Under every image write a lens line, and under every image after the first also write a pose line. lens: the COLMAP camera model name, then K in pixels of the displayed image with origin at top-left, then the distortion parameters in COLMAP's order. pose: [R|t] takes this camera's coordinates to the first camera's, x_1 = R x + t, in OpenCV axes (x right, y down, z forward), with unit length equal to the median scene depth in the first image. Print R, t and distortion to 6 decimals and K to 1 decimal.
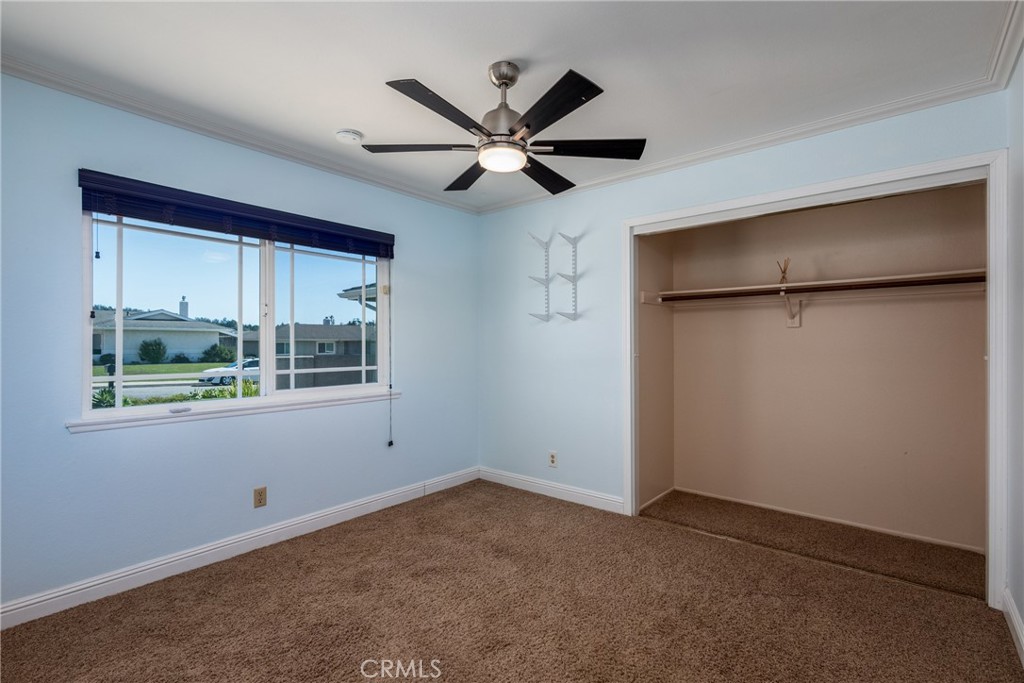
lens RADIAL K [[468.6, 0, 508.8], [0, 468.6, 339.4], [0, 0, 1]] dist [0.010277, -0.003734]
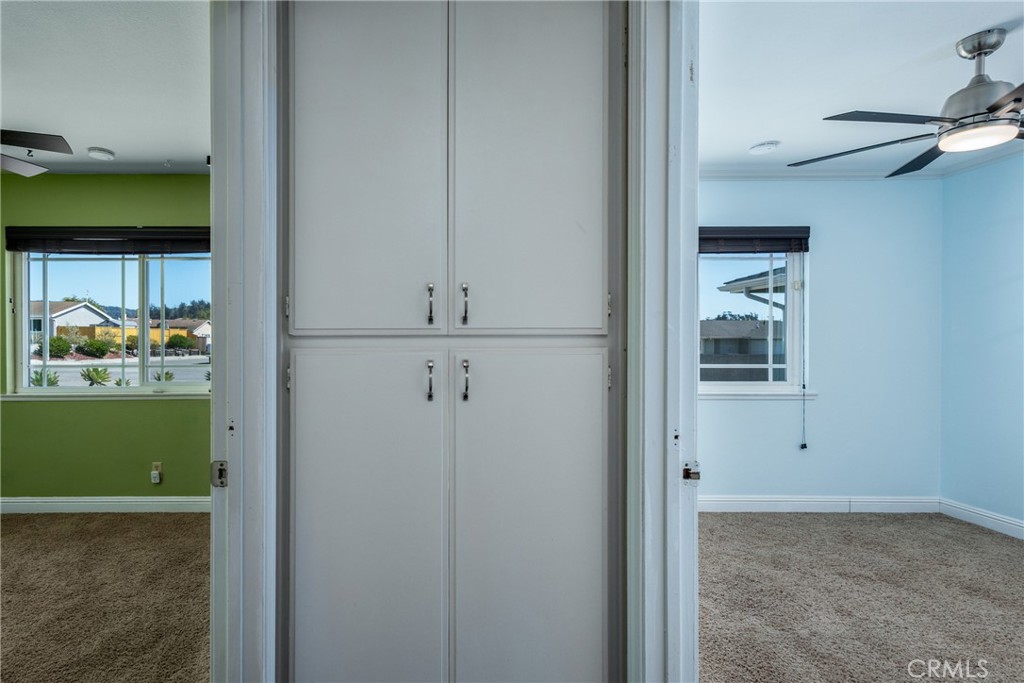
lens RADIAL K [[500.5, 0, 415.9], [0, 500.5, 340.1], [0, 0, 1]] dist [0.011682, -0.002003]
pose [[0.644165, 0.005551, -0.764867, 0.025855], [-0.000274, 0.999975, 0.007026, -0.001277], [0.764887, -0.004317, 0.644150, -0.302156]]
